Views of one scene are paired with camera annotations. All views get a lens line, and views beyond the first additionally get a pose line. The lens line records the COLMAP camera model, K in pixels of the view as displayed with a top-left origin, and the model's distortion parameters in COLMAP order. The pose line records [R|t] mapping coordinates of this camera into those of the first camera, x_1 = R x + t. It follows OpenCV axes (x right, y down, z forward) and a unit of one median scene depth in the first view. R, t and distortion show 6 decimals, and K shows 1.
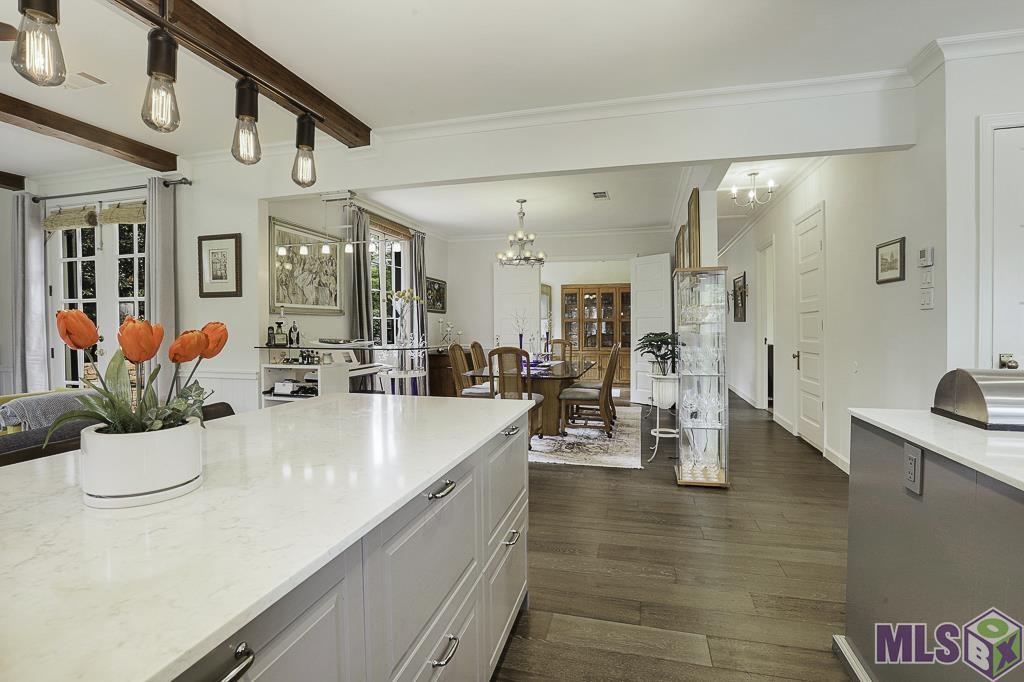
lens RADIAL K [[468.8, 0, 512.7], [0, 468.8, 335.4], [0, 0, 1]] dist [-0.024171, -0.000310]
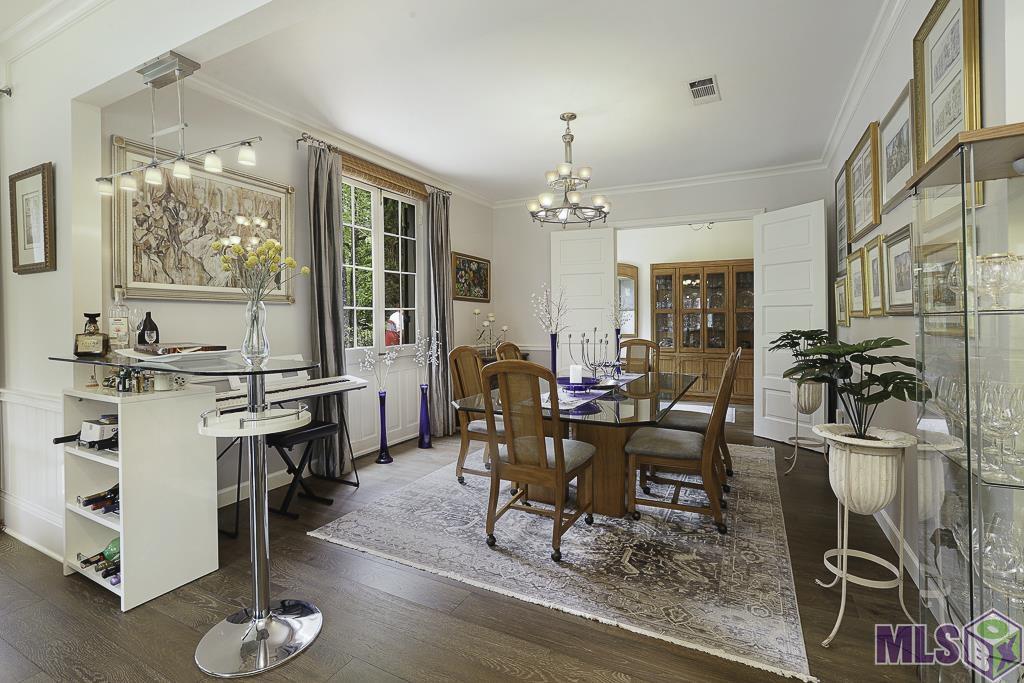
lens RADIAL K [[468.8, 0, 514.7], [0, 468.8, 322.3], [0, 0, 1]] dist [-0.024171, -0.000310]
pose [[0.979019, 0.001355, -0.203763, 0.075091], [-0.003828, 0.999924, -0.011744, -0.009230], [0.203732, 0.012278, 0.978950, 0.387417]]
